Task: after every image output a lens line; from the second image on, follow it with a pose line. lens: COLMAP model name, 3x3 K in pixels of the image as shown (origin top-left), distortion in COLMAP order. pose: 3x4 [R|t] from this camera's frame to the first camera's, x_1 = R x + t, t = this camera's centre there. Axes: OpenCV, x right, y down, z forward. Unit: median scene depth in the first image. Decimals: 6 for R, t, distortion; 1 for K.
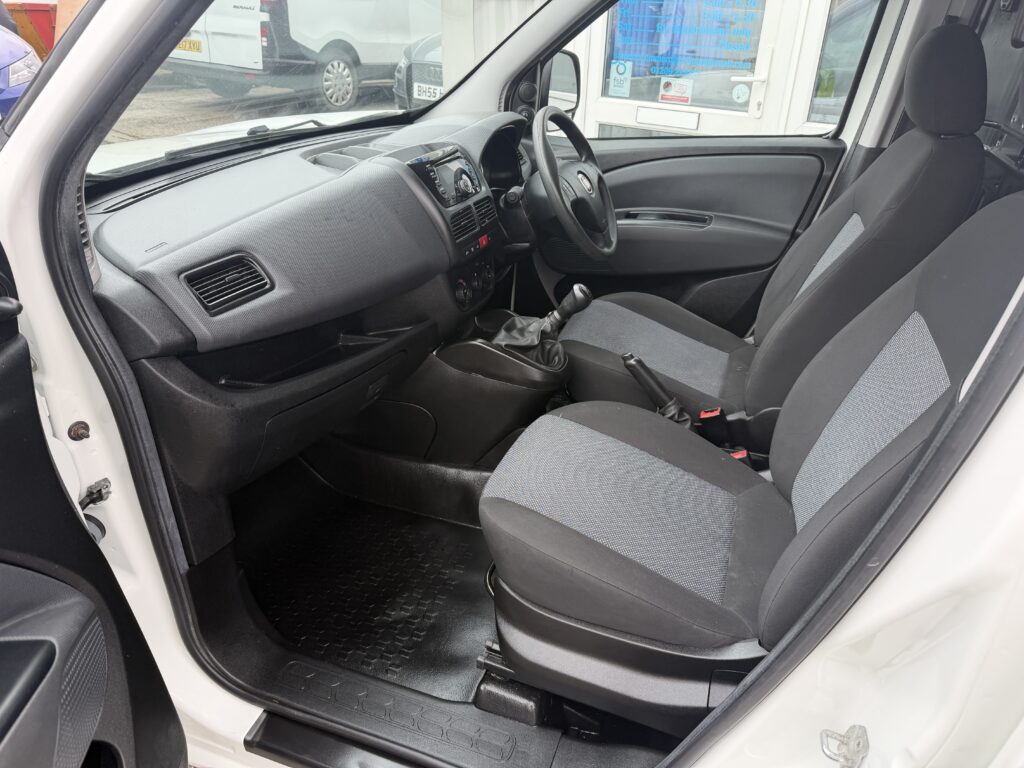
lens RADIAL K [[717.7, 0, 509.7], [0, 717.7, 387.5], [0, 0, 1]] dist [0.013205, -0.028254]
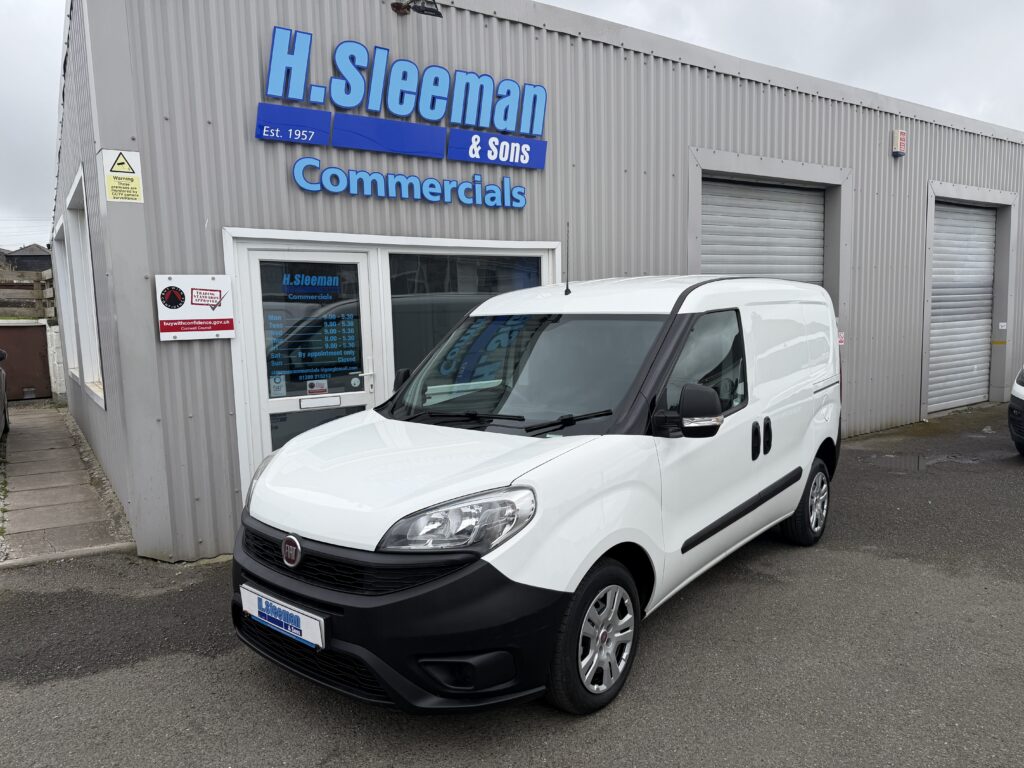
lens RADIAL K [[717.7, 0, 519.3], [0, 717.7, 383.9], [0, 0, 1]] dist [0.013205, -0.028254]
pose [[0.309005, -0.134573, 0.941492, -0.531241], [0.458438, 0.888417, -0.023476, -0.071855], [-0.833277, 0.438869, 0.336218, 0.016477]]
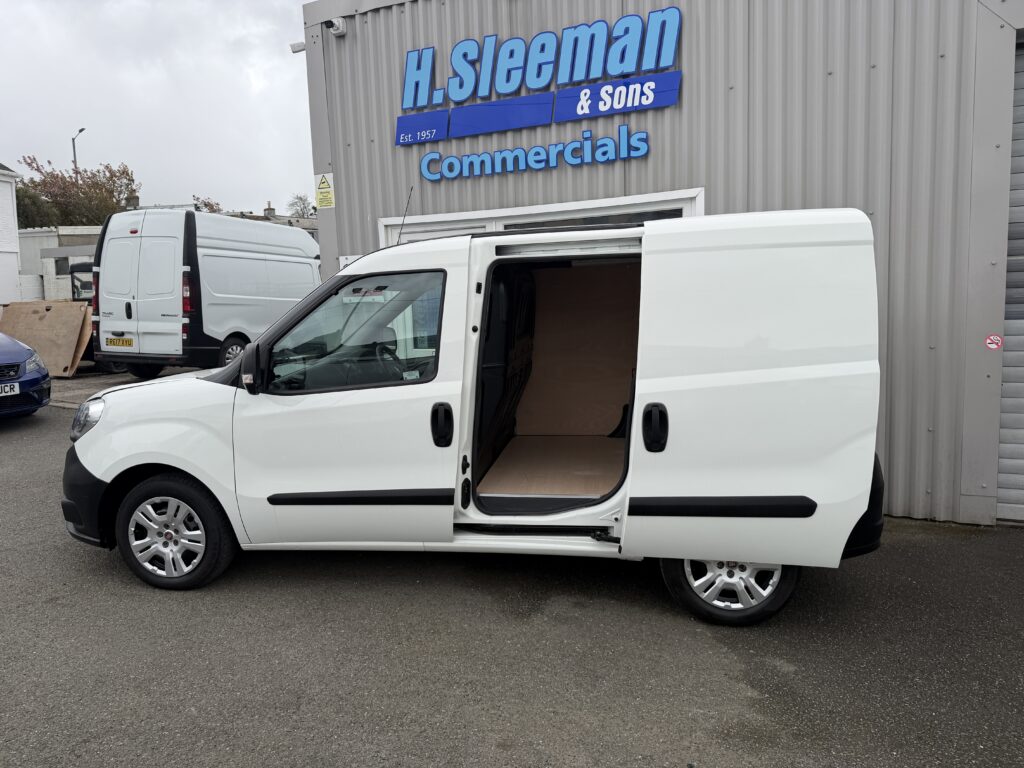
lens RADIAL K [[717.7, 0, 515.2], [0, 717.7, 387.0], [0, 0, 1]] dist [0.013205, -0.028254]
pose [[0.974578, -0.082467, 0.208318, -0.010196], [0.149484, 0.931925, -0.330411, 0.175078], [-0.166889, 0.353151, 0.920561, -0.373014]]
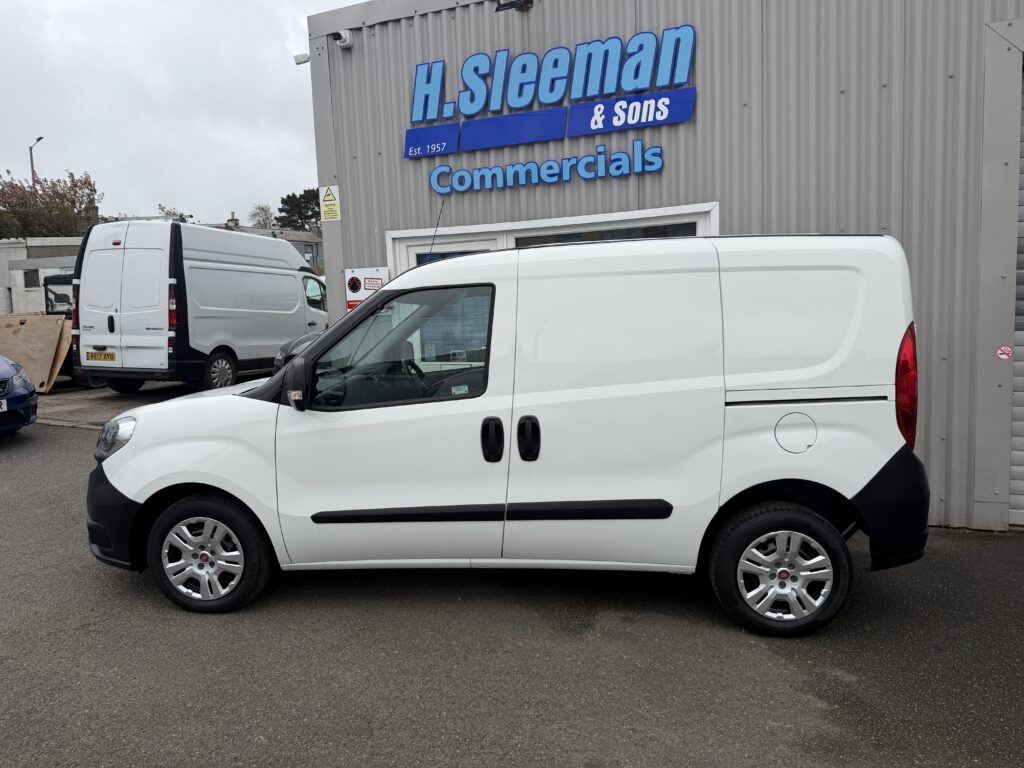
lens RADIAL K [[717.7, 0, 513.8], [0, 717.7, 385.3], [0, 0, 1]] dist [0.013205, -0.028254]
pose [[0.963102, -0.086428, 0.254881, -0.063098], [0.172676, 0.924851, -0.338870, 0.163294], [-0.206440, 0.370378, 0.905650, -0.361991]]
